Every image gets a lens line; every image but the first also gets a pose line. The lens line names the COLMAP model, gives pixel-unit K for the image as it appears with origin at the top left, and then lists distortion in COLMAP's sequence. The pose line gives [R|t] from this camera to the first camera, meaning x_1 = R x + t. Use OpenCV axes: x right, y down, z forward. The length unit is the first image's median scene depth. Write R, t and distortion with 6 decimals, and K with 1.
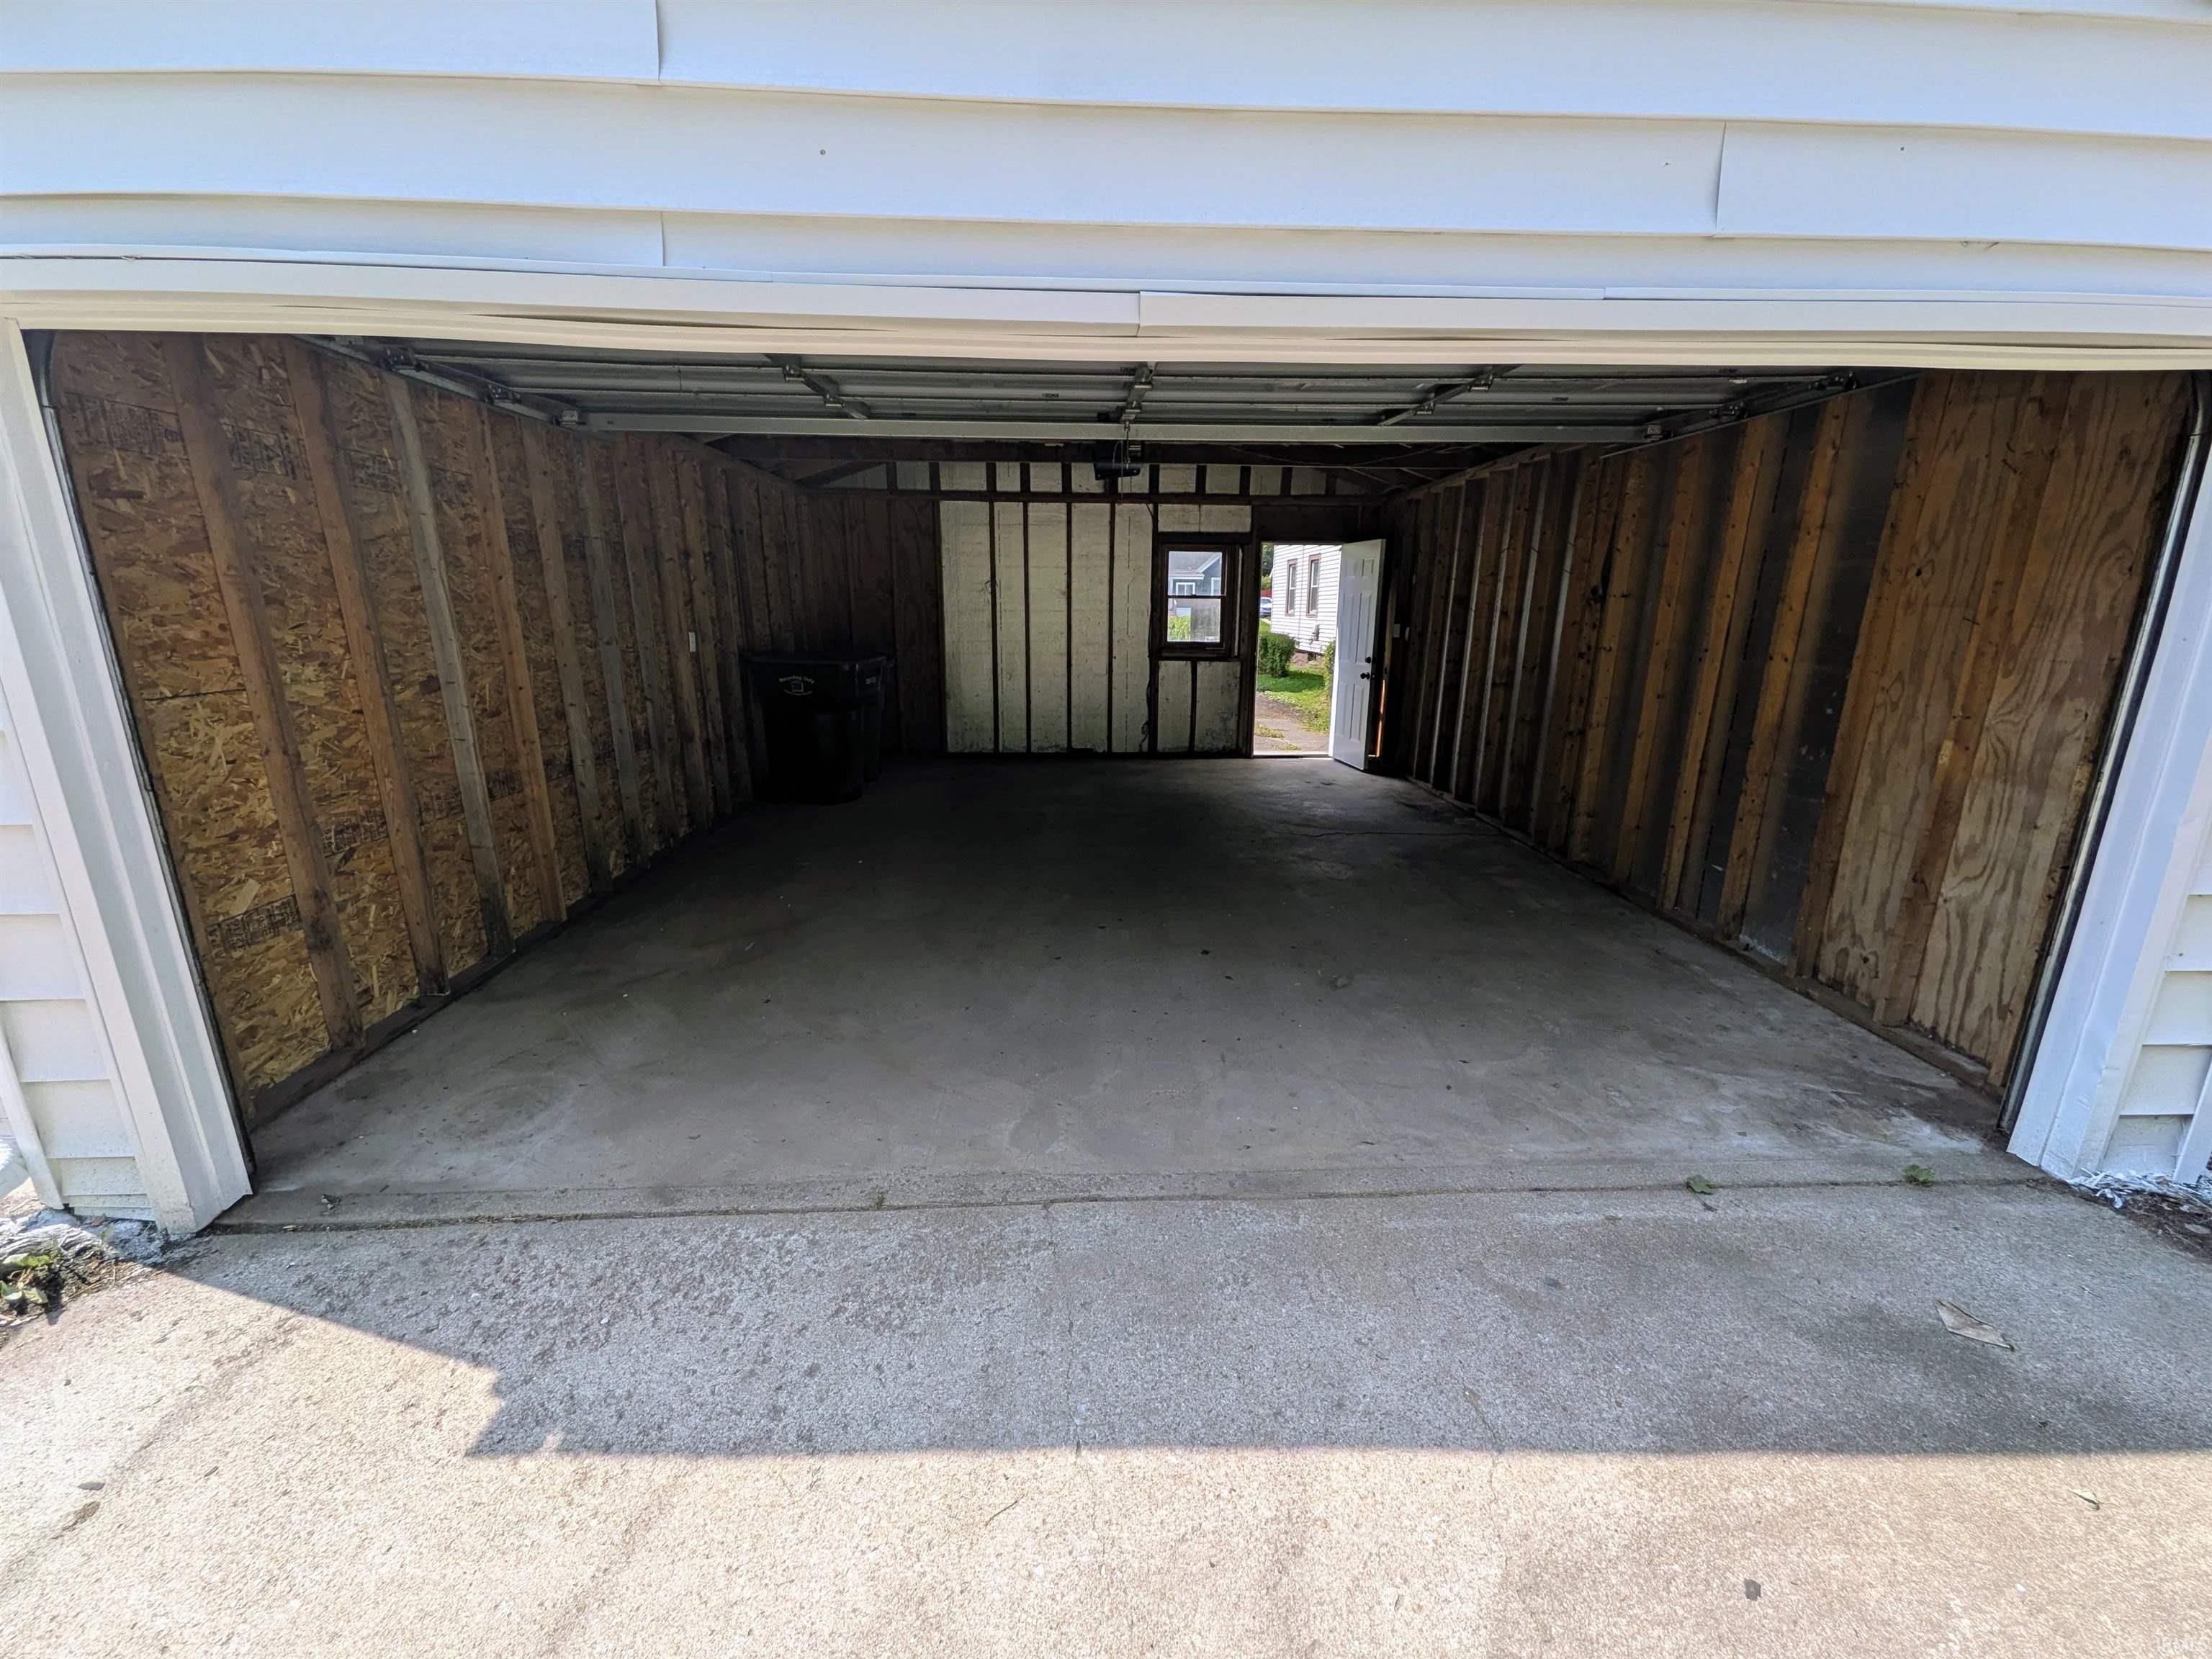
lens RADIAL K [[880.8, 0, 1110.0], [0, 880.8, 829.1], [0, 0, 1]] dist [0.006039, -0.001349]
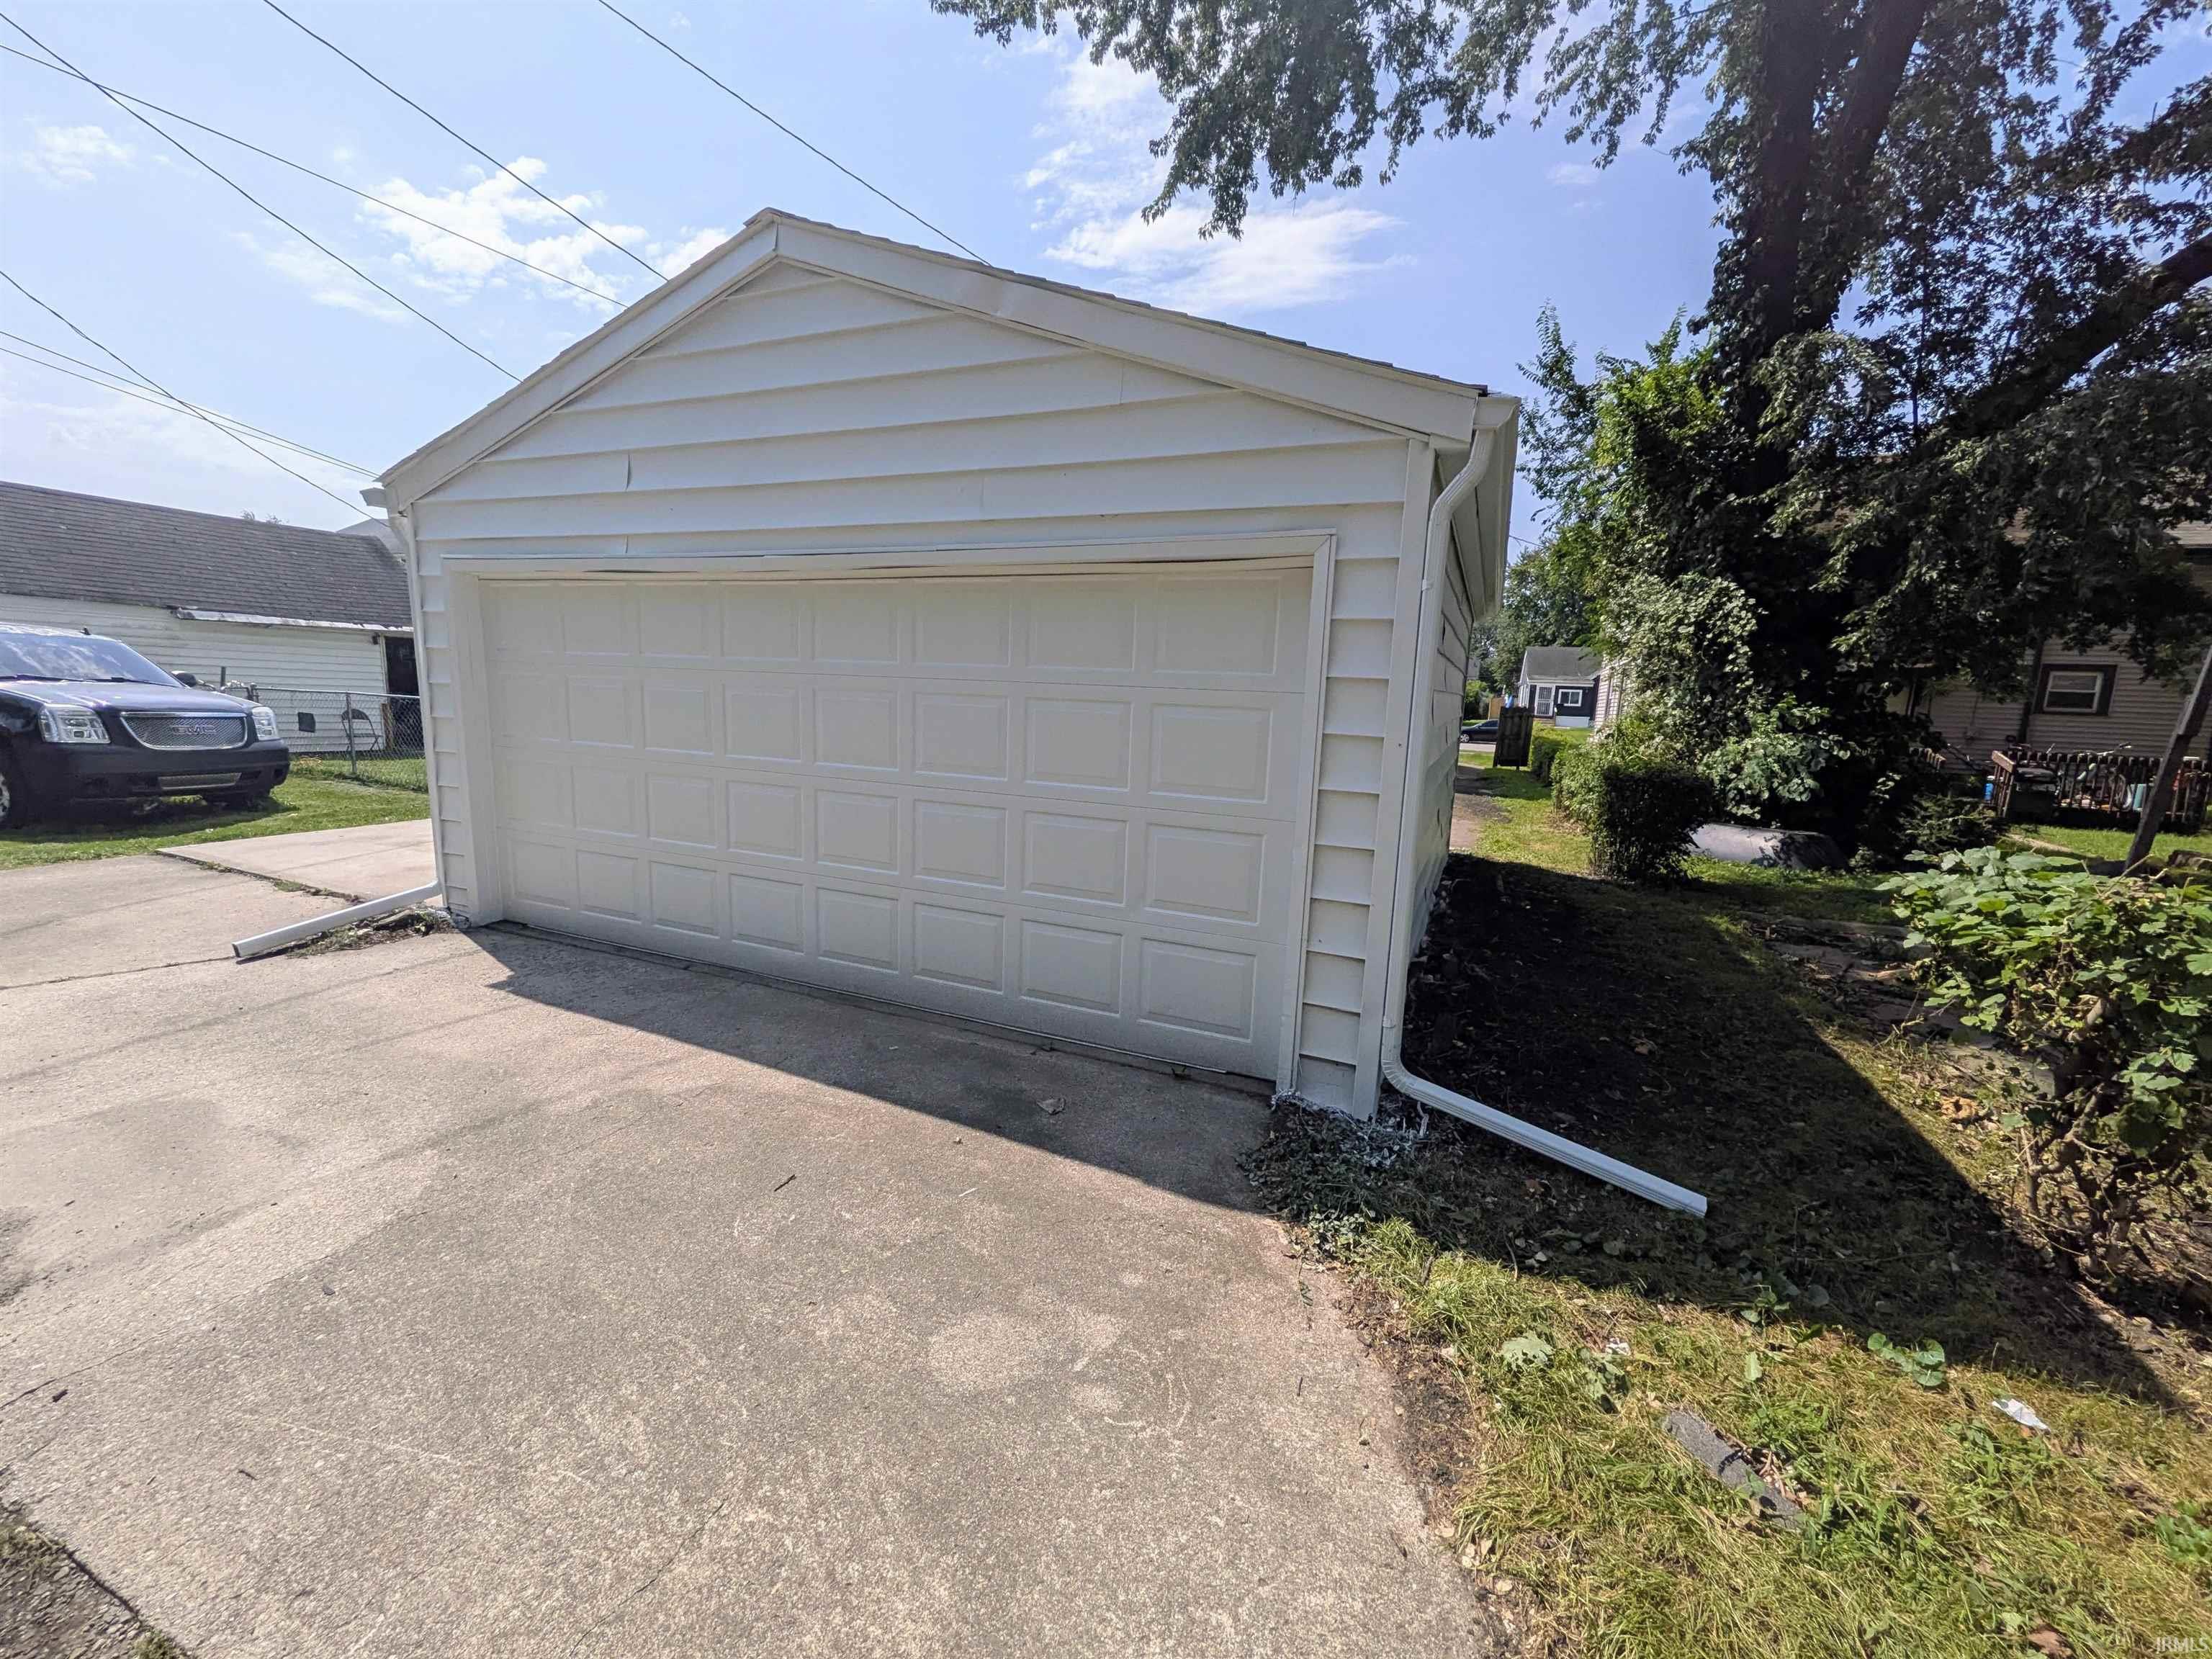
lens RADIAL K [[880.8, 0, 1100.3], [0, 880.8, 841.1], [0, 0, 1]] dist [0.006039, -0.001349]
pose [[0.897543, 0.104603, -0.428340, 2.002780], [-0.145956, 0.987169, -0.064763, 0.167048], [0.416070, 0.120647, 0.901294, -0.678832]]
